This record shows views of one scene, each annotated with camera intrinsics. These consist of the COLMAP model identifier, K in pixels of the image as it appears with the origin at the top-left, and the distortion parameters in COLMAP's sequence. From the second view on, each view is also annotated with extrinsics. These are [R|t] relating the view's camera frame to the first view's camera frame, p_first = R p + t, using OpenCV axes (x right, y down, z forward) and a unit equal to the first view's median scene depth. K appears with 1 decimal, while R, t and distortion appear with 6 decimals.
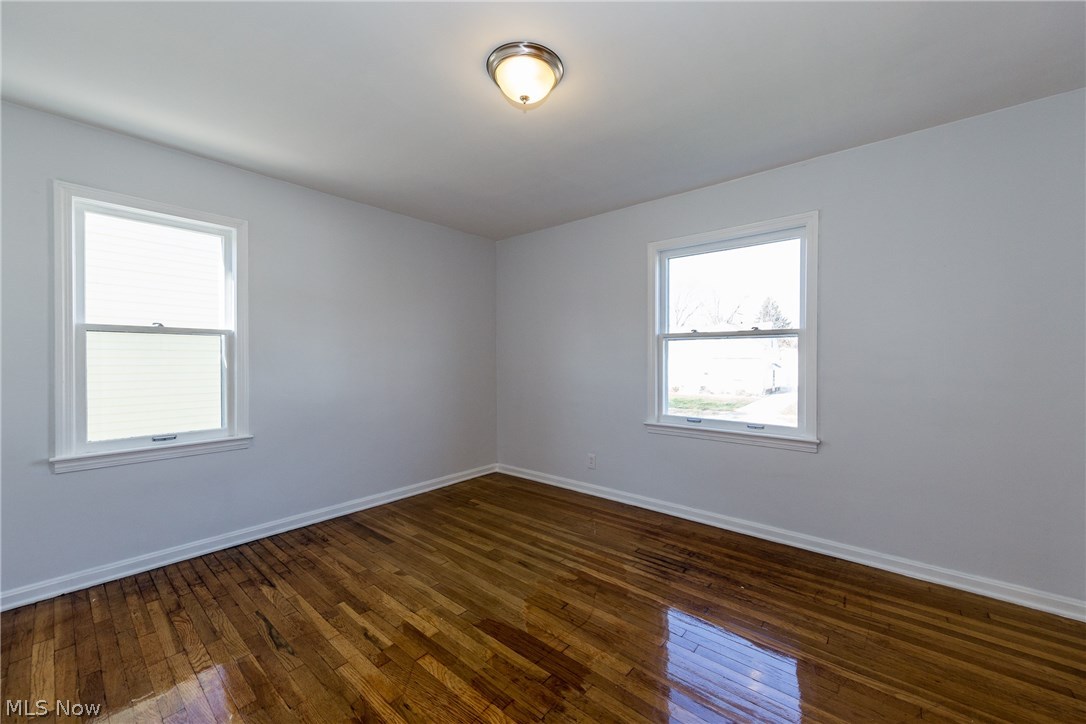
lens RADIAL K [[414.7, 0, 553.0], [0, 414.7, 360.5], [0, 0, 1]] dist [-0.001222, -0.000300]
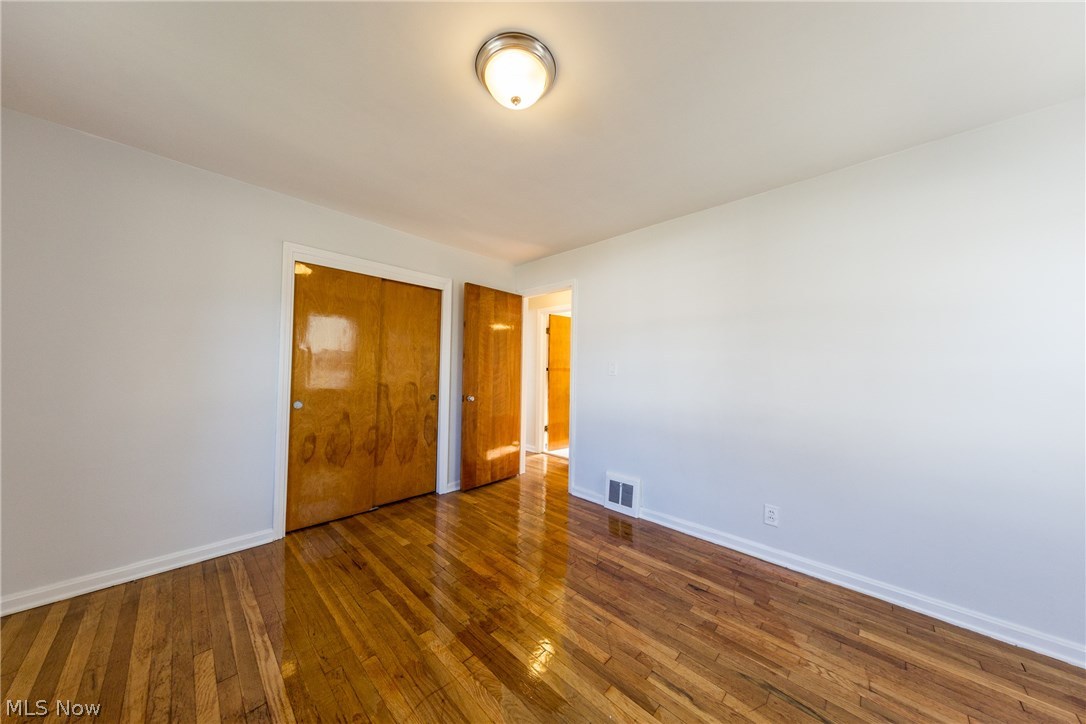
lens RADIAL K [[344.3, 0, 545.6], [0, 344.3, 360.4], [0, 0, 1]] dist [0.001621, -0.000027]
pose [[-0.997083, -0.012449, 0.075304, -0.162343], [-0.013792, 0.999755, -0.017336, -0.013797], [-0.075070, -0.018324, -0.997010, 1.412516]]
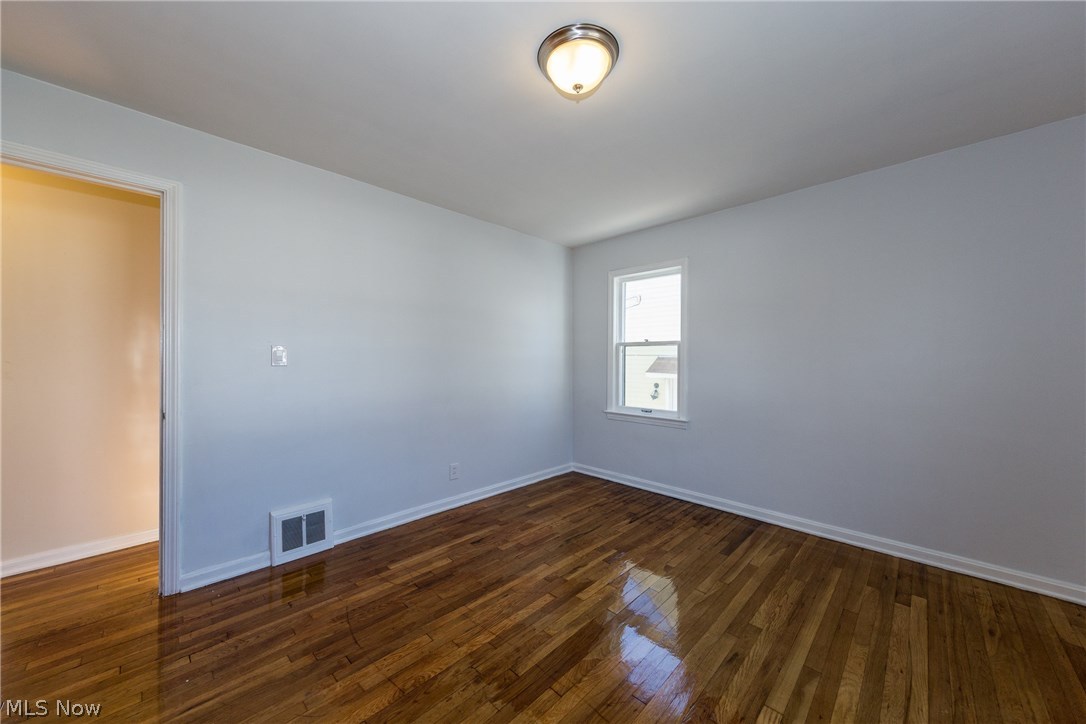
lens RADIAL K [[394.0, 0, 543.0], [0, 394.0, 362.0], [0, 0, 1]] dist [0.000669, 0.000008]
pose [[-0.083036, 0.007367, -0.996519, 0.657979], [-0.011590, 0.999898, 0.008358, -0.004788], [0.996479, 0.012244, -0.082942, 0.795381]]
